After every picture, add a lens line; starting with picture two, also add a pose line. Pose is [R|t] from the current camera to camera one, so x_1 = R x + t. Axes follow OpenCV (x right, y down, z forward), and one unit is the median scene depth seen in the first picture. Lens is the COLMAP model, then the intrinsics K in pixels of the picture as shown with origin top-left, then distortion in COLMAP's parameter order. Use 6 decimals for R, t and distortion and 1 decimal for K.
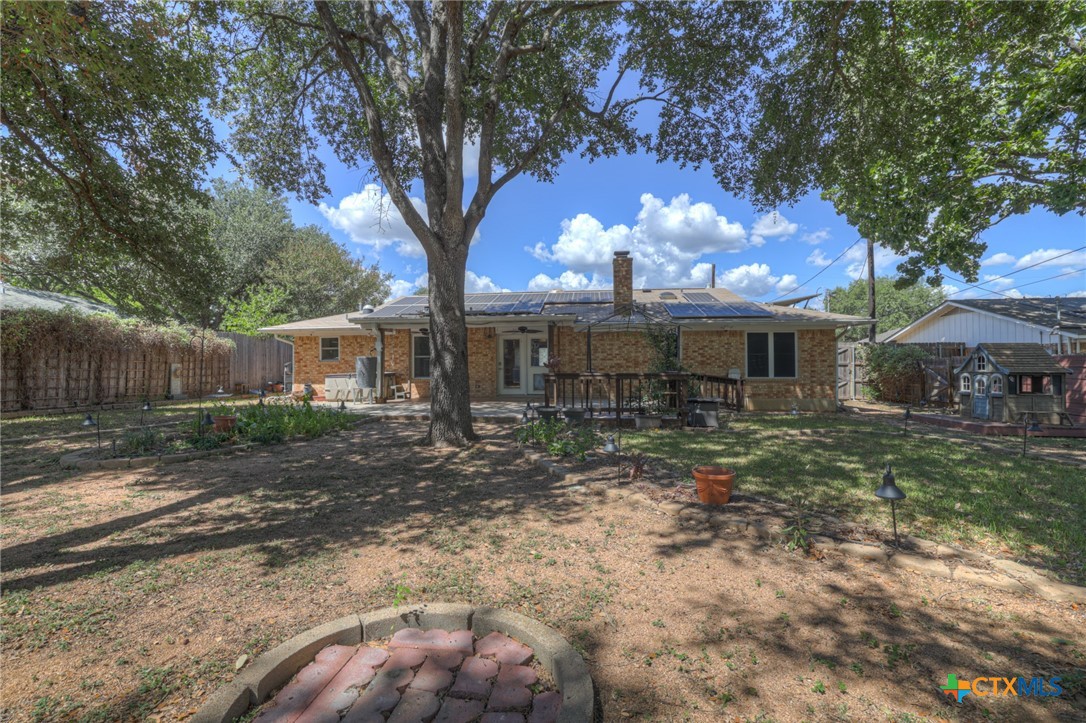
lens RADIAL K [[471.0, 0, 519.8], [0, 471.0, 359.2], [0, 0, 1]] dist [-0.020042, -0.000183]
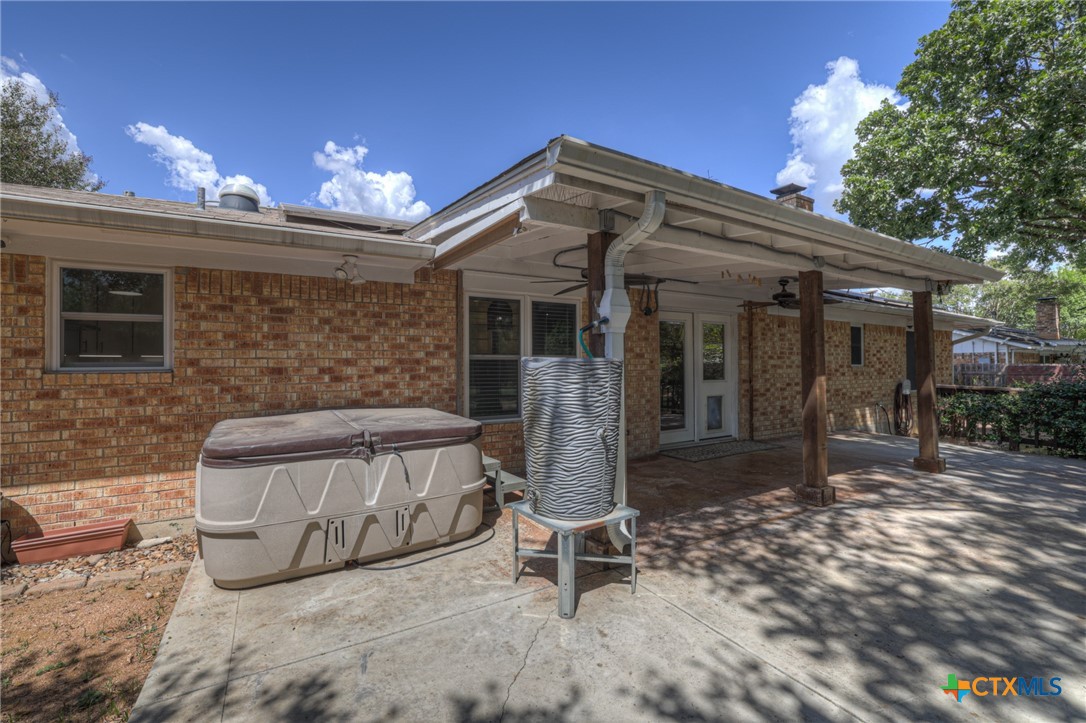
lens RADIAL K [[471.0, 0, 519.8], [0, 471.0, 359.2], [0, 0, 1]] dist [-0.020042, -0.000183]
pose [[0.797005, 0.009326, 0.603901, -0.388609], [-0.008722, 0.999954, -0.003931, -0.002512], [-0.603910, -0.002135, 0.797050, 0.699967]]
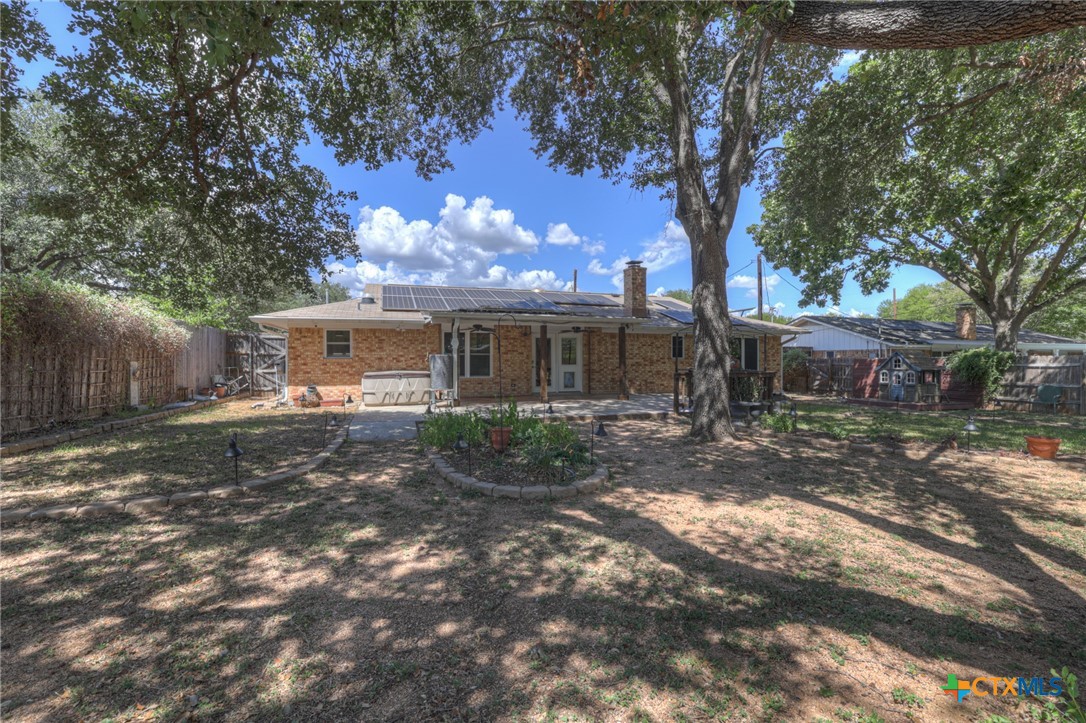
lens RADIAL K [[471.0, 0, 519.8], [0, 471.0, 359.2], [0, 0, 1]] dist [-0.020042, -0.000183]
pose [[0.905145, 0.004194, 0.425083, -0.473795], [-0.009356, 0.999906, 0.010058, -0.005659], [-0.425001, -0.013081, 0.905099, 0.101723]]
